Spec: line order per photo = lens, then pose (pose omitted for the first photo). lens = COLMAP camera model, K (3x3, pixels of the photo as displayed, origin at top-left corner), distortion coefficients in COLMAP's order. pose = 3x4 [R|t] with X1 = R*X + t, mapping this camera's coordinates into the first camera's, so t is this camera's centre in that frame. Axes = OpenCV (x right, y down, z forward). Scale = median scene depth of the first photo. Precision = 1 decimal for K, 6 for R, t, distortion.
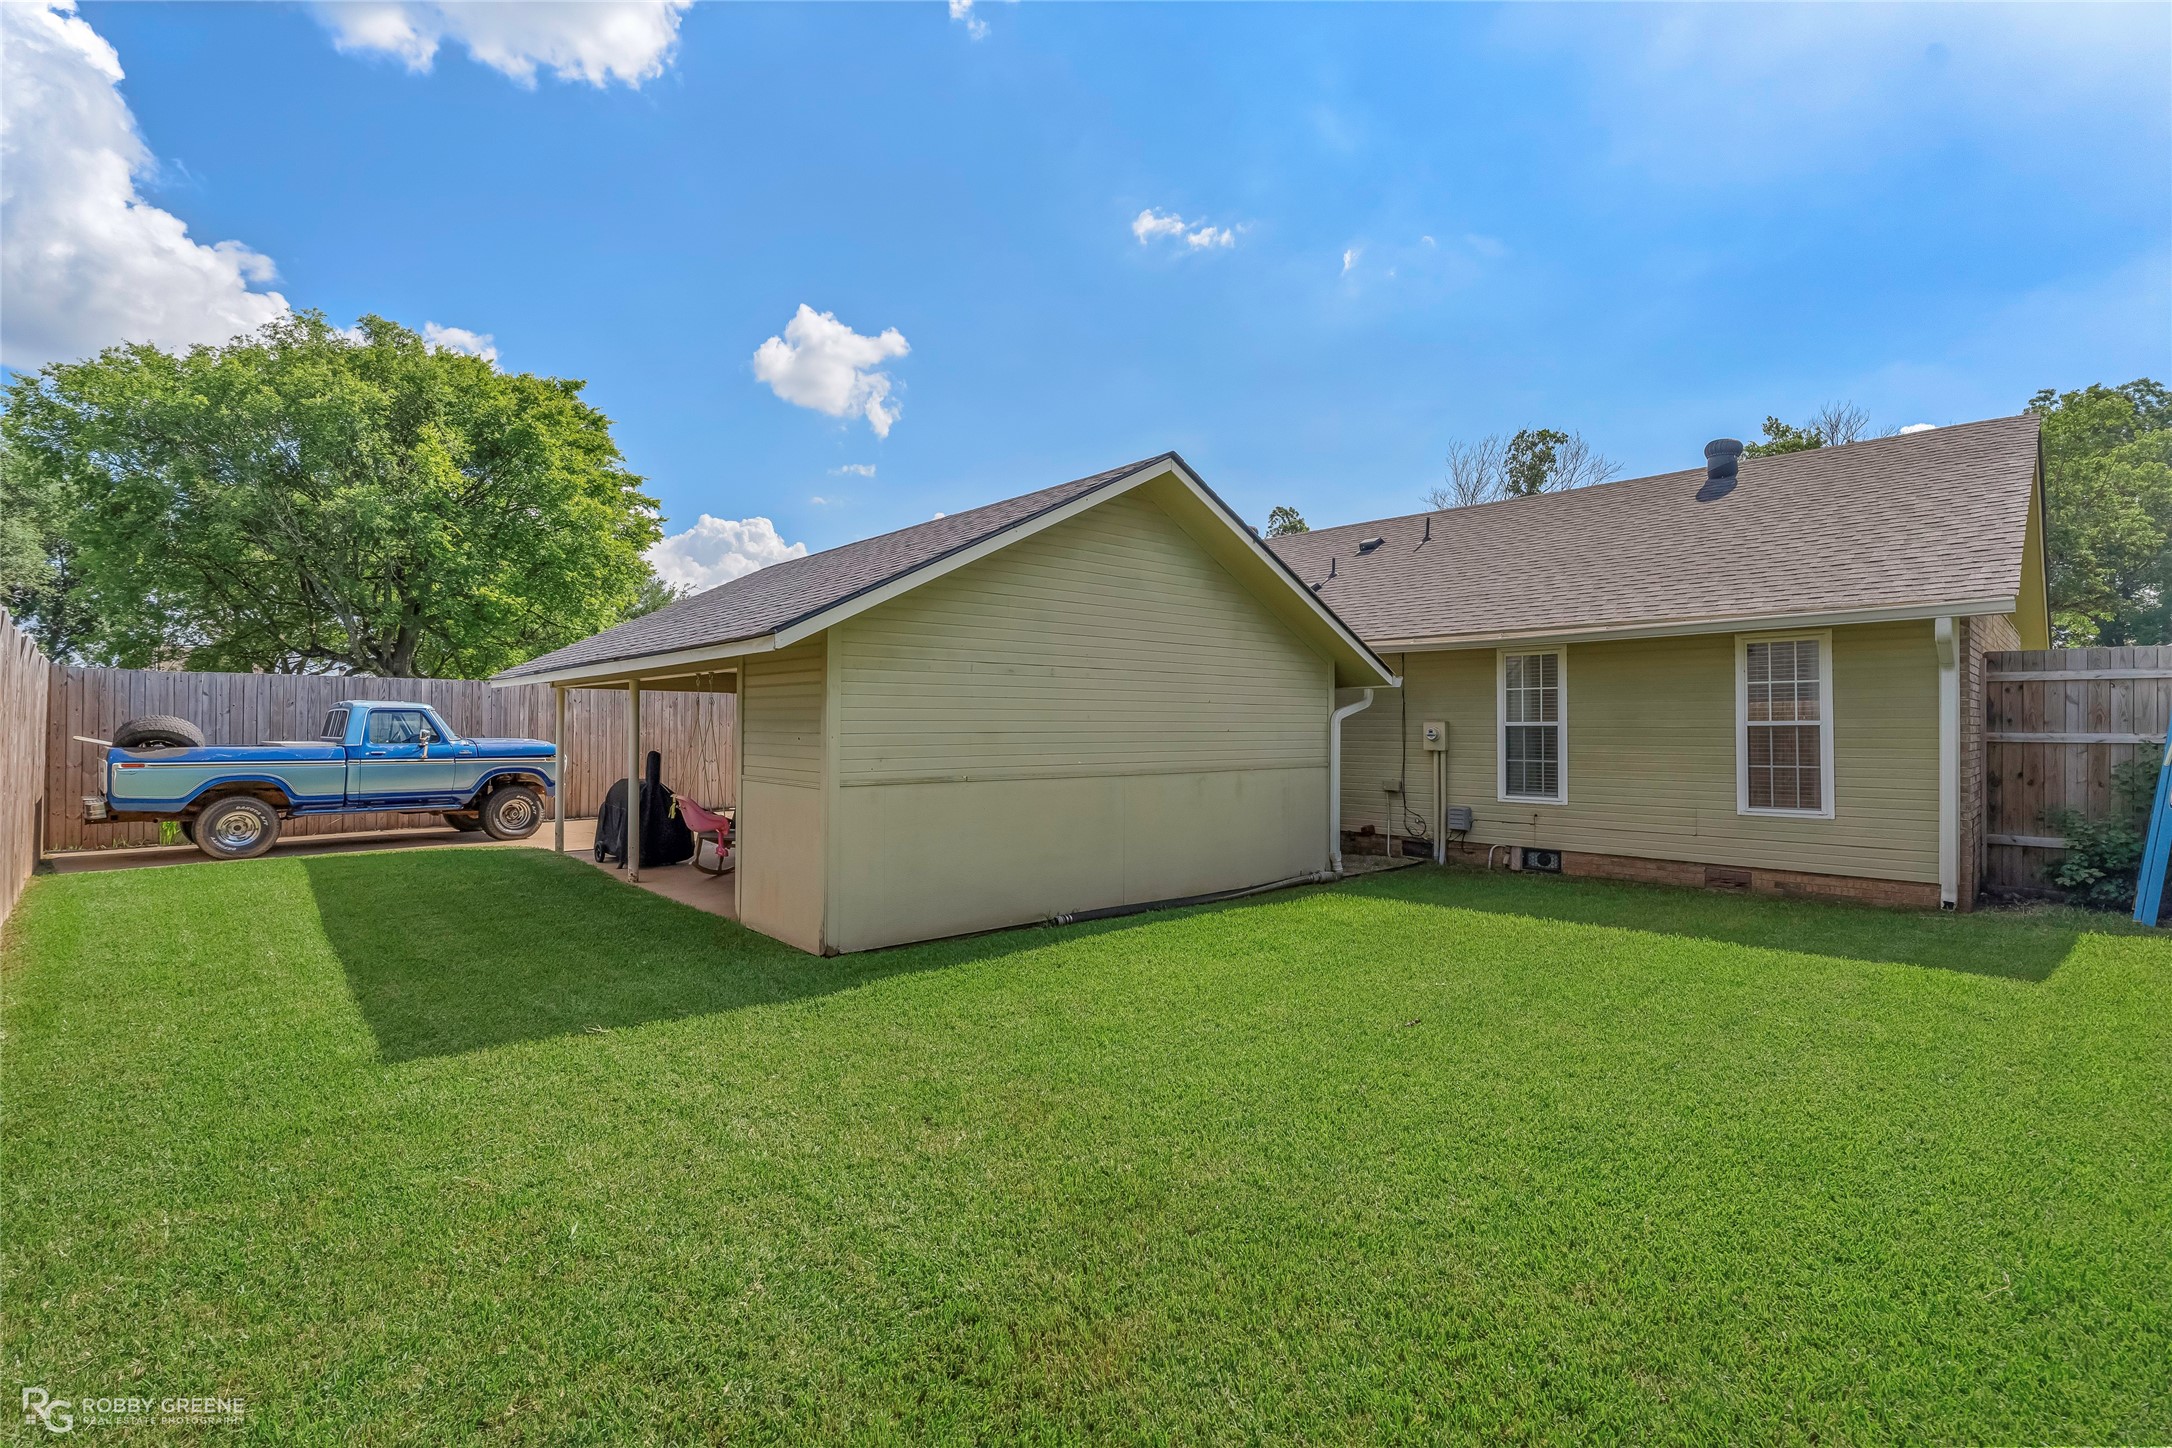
lens RADIAL K [[986.9, 0, 1091.0], [0, 986.9, 713.8], [0, 0, 1]] dist [0.000746, 0.000020]
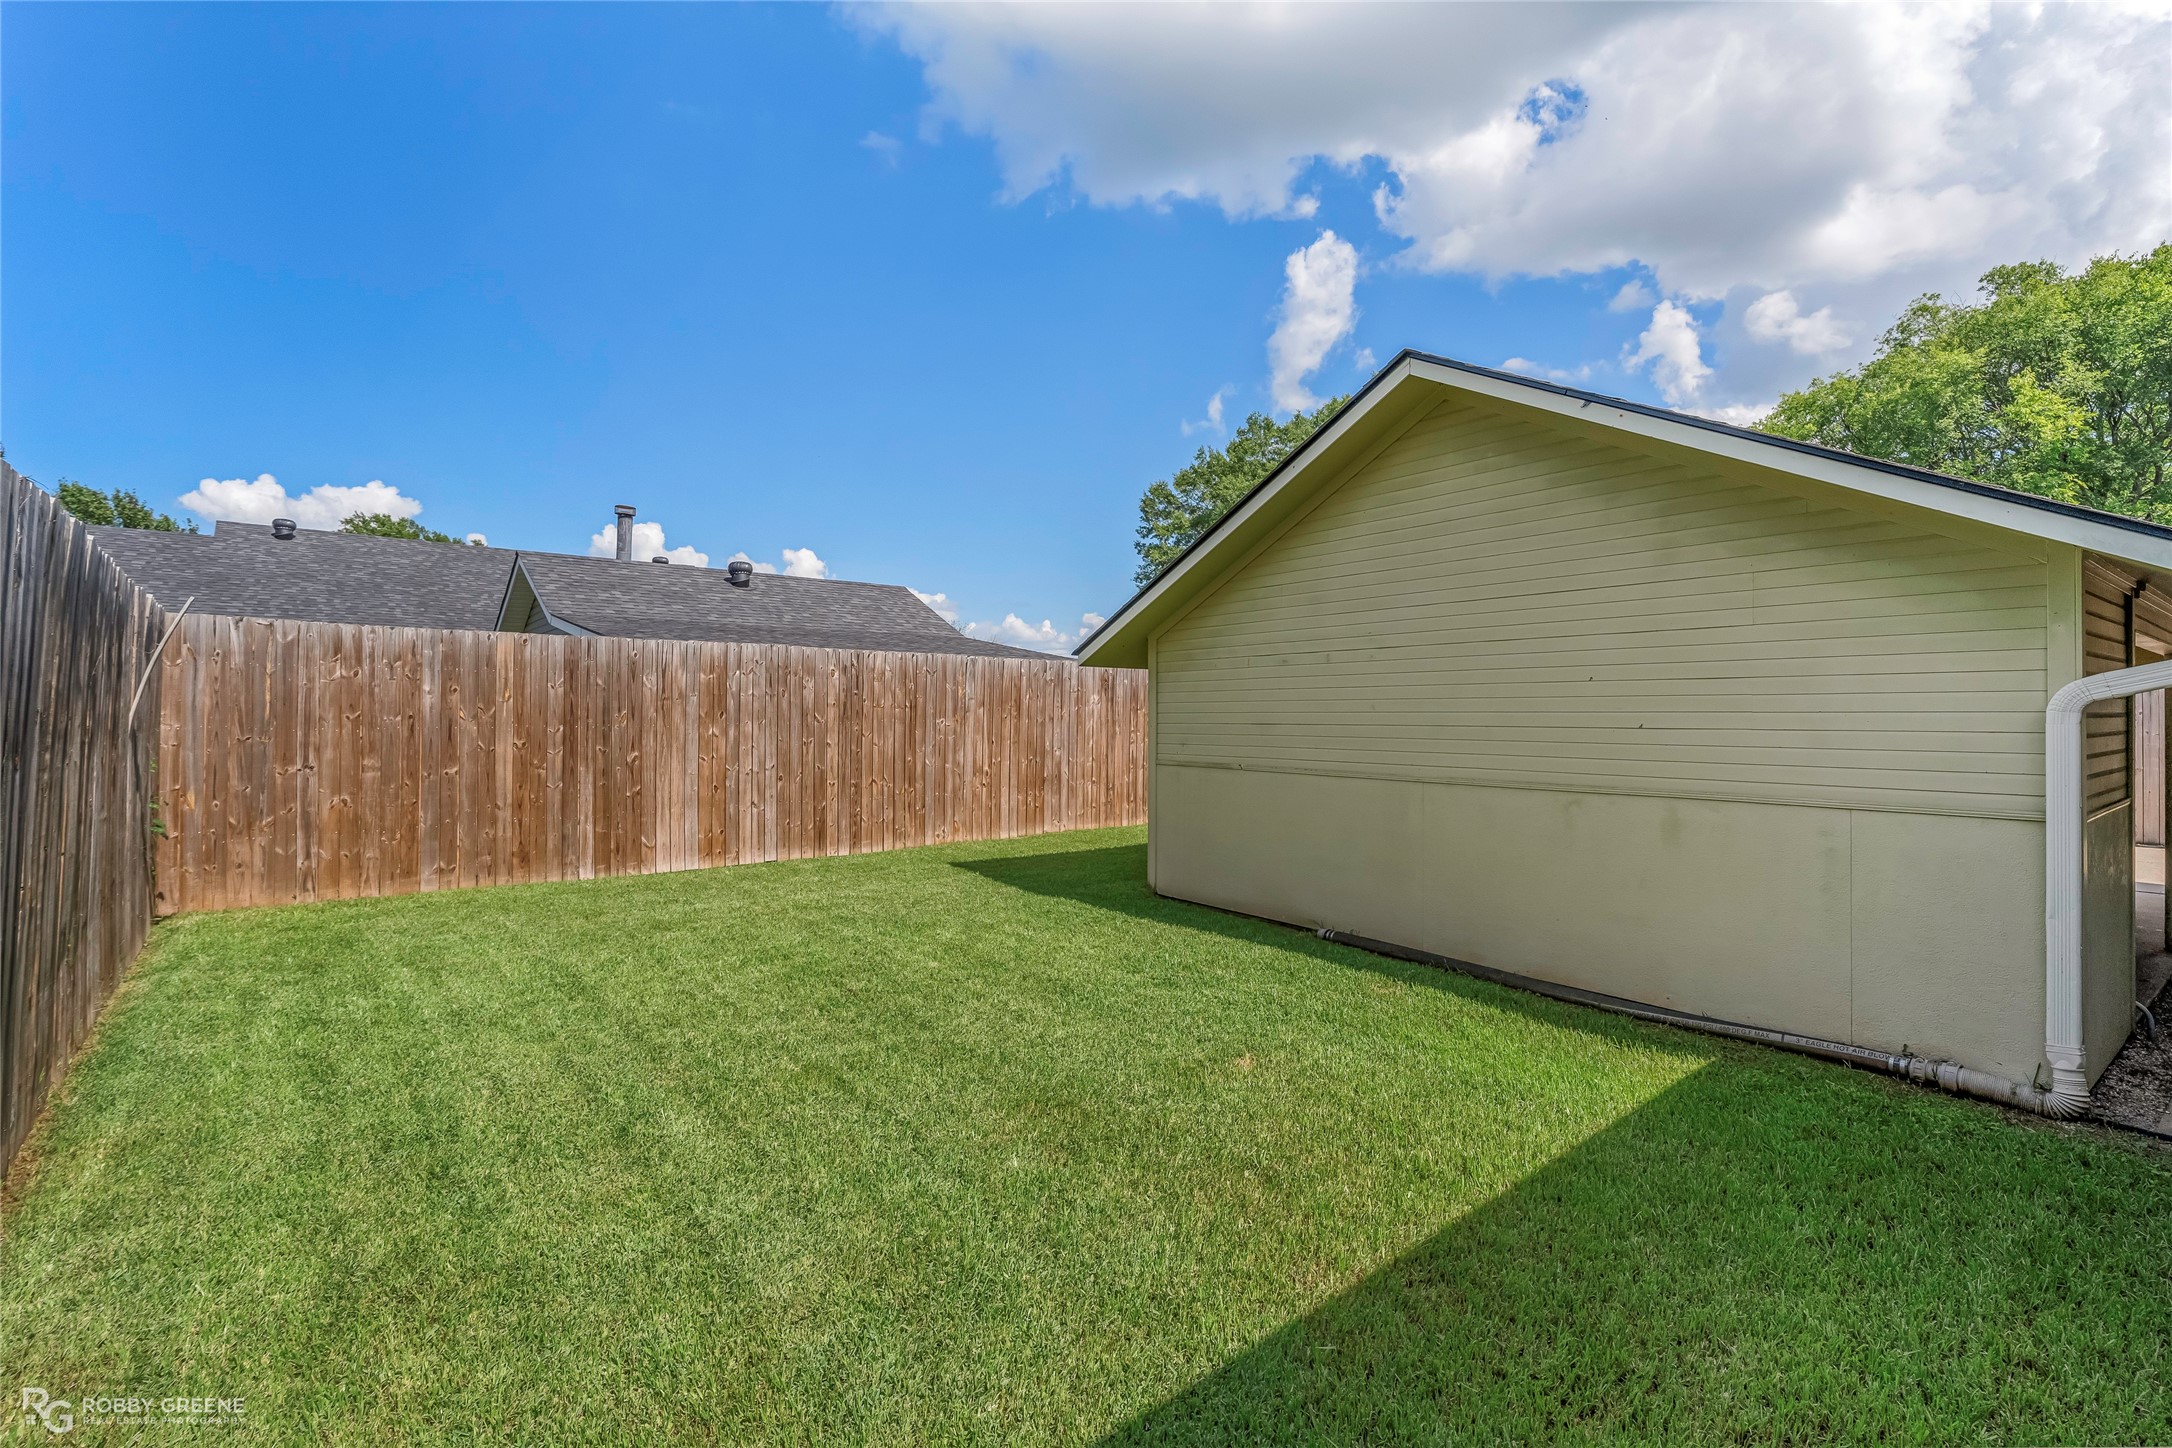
lens RADIAL K [[986.9, 0, 1094.0], [0, 986.9, 731.3], [0, 0, 1]] dist [0.000746, 0.000020]
pose [[-0.071200, 0.013846, -0.997366, 0.831990], [0.009789, 0.999865, 0.013182, 0.009990], [0.997414, -0.008824, -0.071326, 0.806987]]
